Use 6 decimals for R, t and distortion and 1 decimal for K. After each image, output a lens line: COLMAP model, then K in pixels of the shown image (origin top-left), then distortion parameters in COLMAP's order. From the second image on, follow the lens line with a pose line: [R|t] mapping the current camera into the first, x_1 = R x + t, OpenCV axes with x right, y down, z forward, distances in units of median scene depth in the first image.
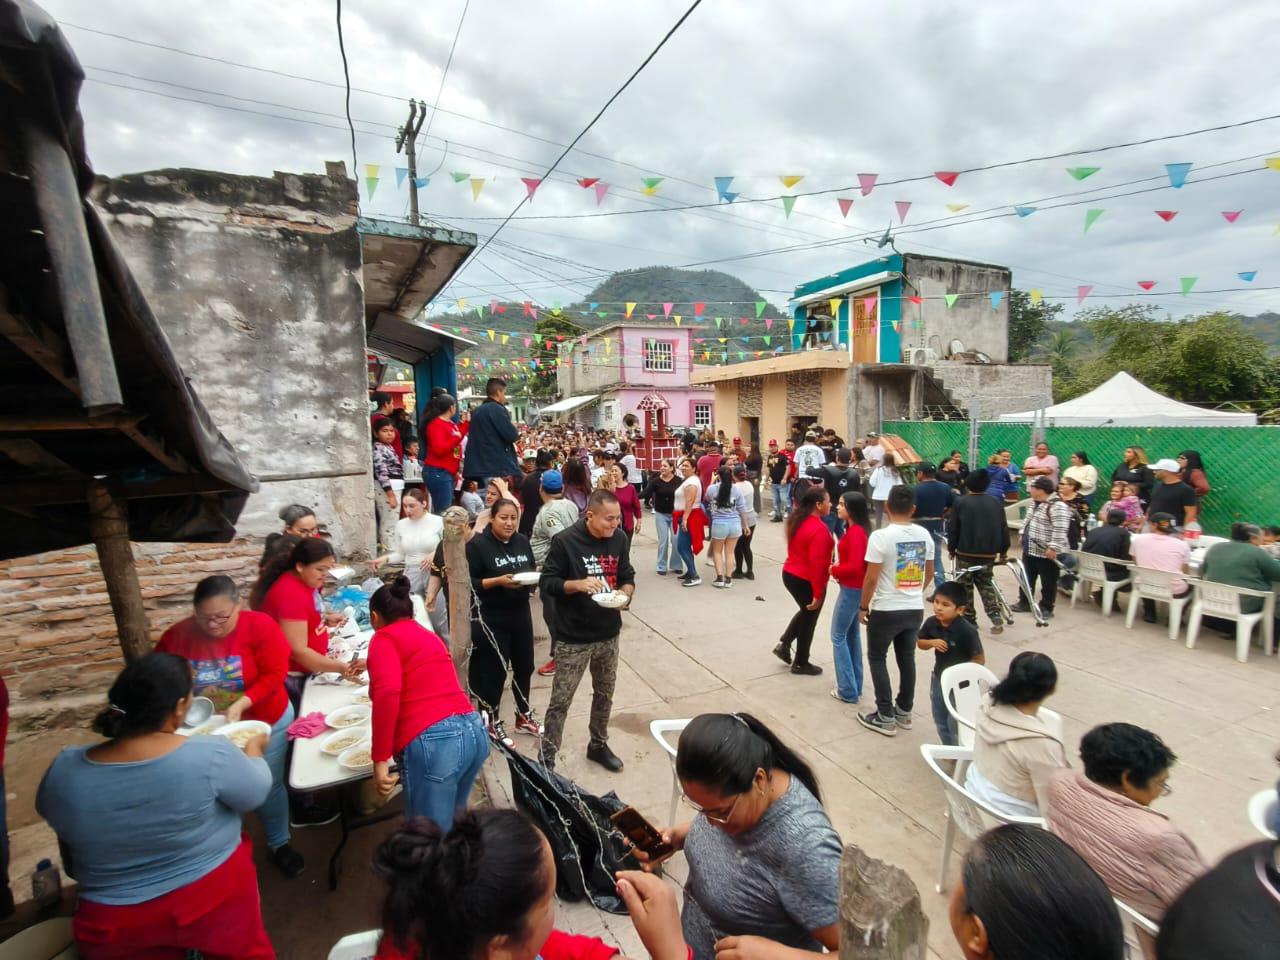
lens RADIAL K [[571.0, 0, 640.0], [0, 571.0, 480.0], [0, 0, 1]] dist [0.015073, -0.000401]
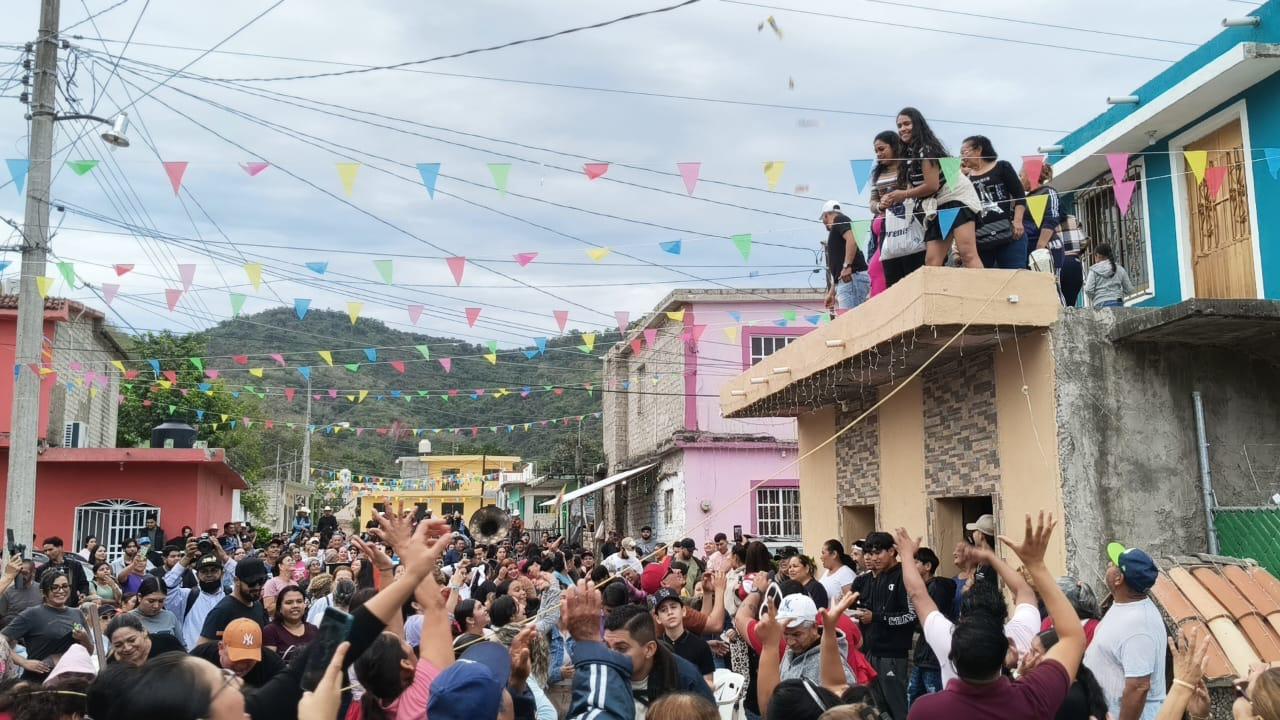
lens RADIAL K [[1181.0, 0, 640.0], [0, 1181.0, 360.0], [0, 0, 1]] dist [0.082819, 0.000326]
pose [[0.971654, -0.033093, -0.234082, 0.720576], [-0.025576, 0.969628, -0.243242, -0.064719], [0.235022, 0.242333, 0.941297, 0.930215]]
